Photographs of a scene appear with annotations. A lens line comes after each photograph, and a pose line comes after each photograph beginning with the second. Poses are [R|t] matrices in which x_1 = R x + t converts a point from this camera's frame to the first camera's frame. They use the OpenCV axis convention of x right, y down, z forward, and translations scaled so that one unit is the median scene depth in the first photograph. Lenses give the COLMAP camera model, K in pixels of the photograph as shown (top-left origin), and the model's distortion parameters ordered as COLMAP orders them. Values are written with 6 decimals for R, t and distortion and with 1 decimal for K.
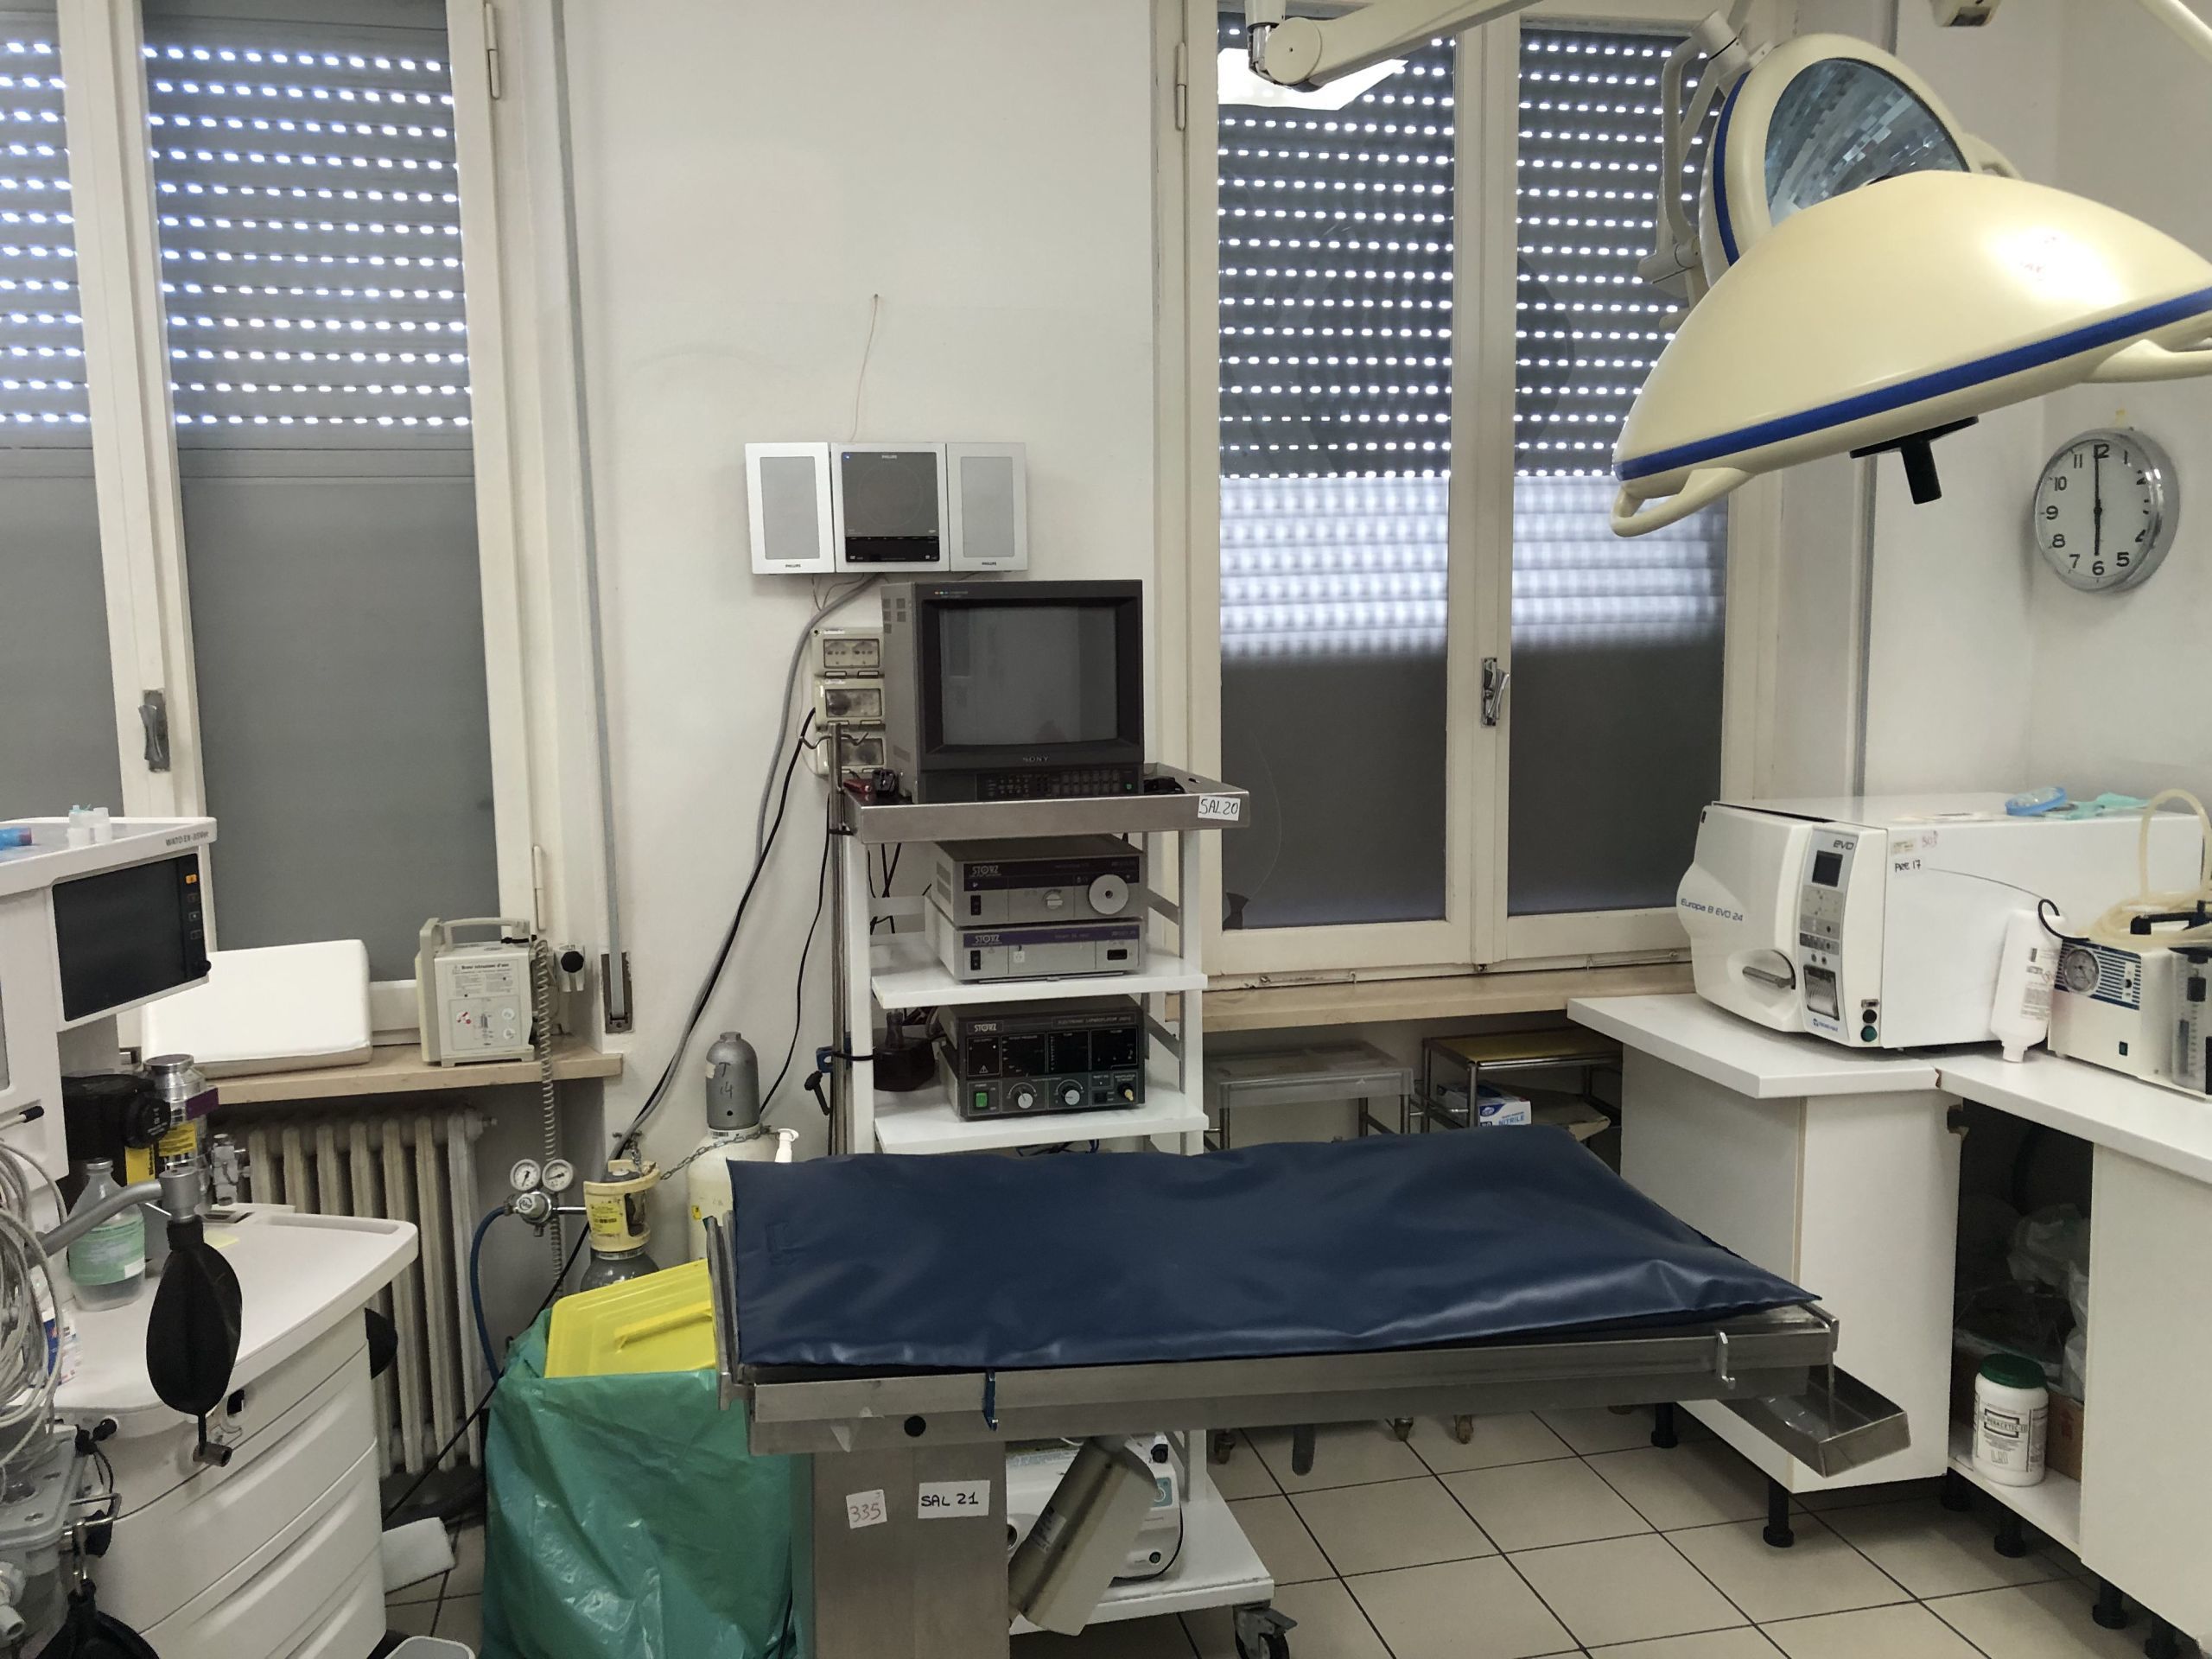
lens RADIAL K [[1771.8, 0, 1184.2], [0, 1771.8, 818.2], [0, 0, 1]] dist [0.066674, -0.103421]
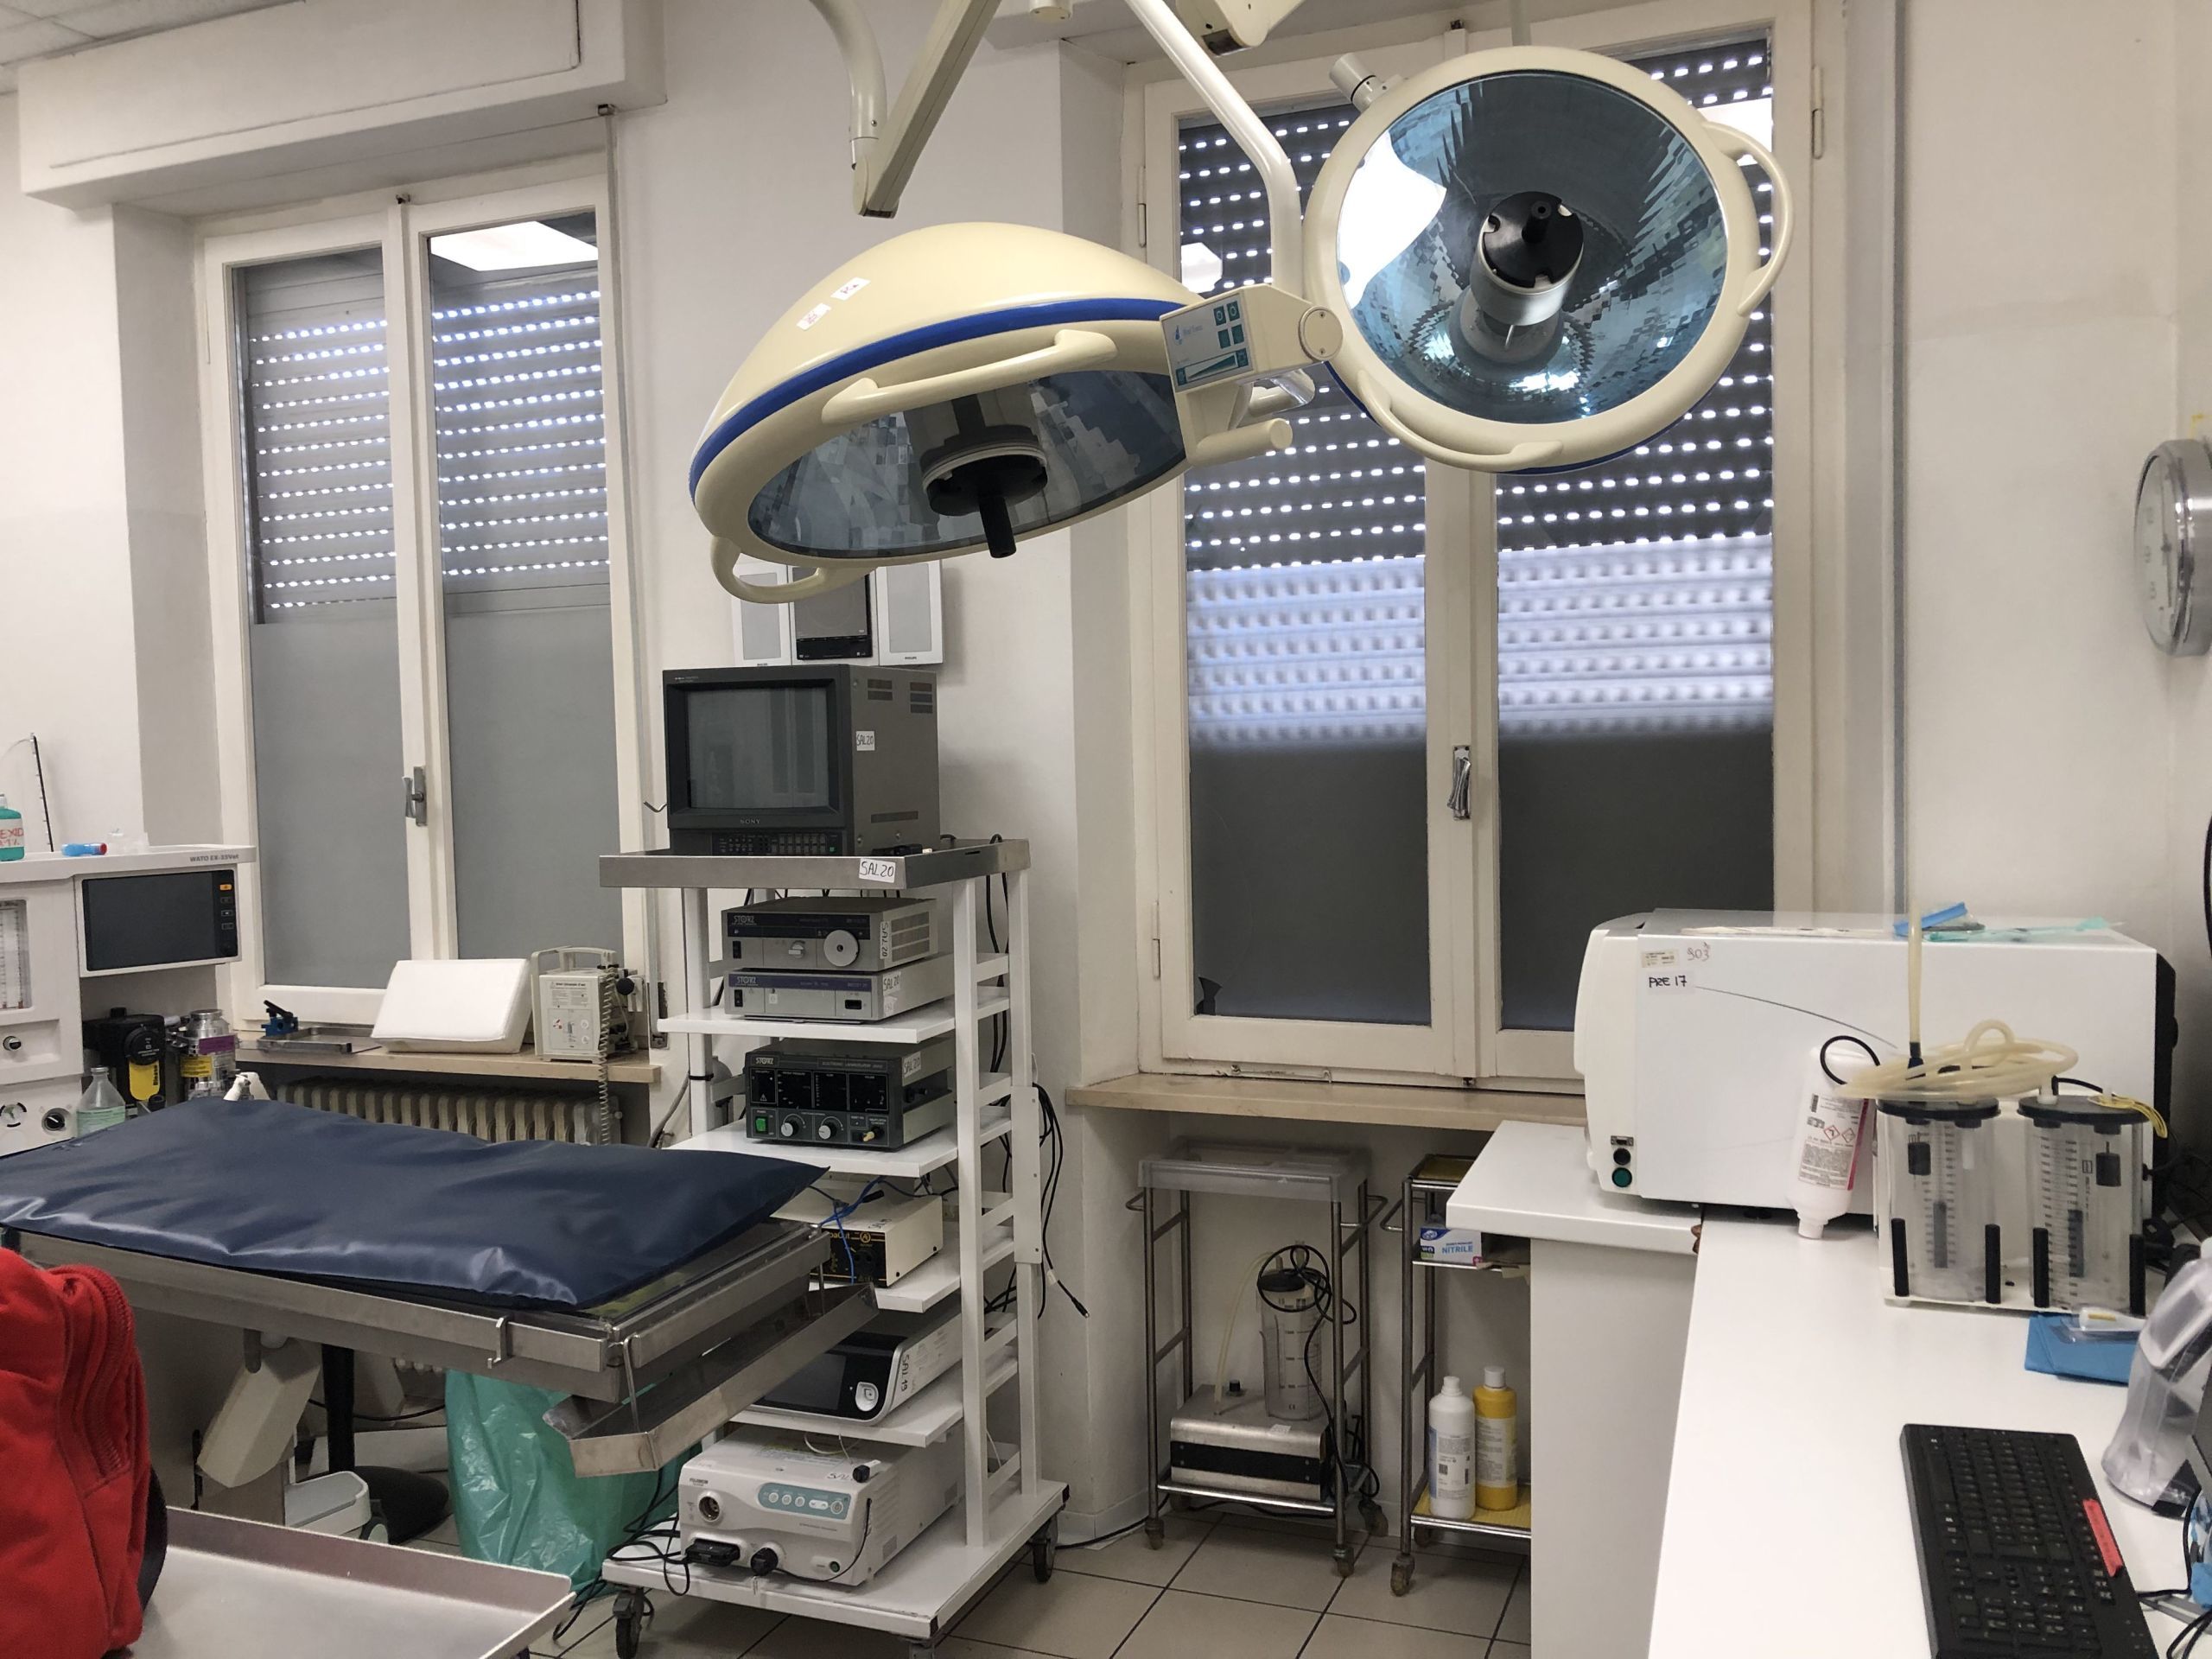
lens RADIAL K [[1771.8, 0, 1184.2], [0, 1771.8, 818.2], [0, 0, 1]] dist [0.066674, -0.103421]
pose [[0.835954, 0.018471, -0.548488, 0.673442], [-0.059741, 0.996557, -0.057491, 0.011899], [0.545538, 0.080828, 0.834179, 0.169332]]
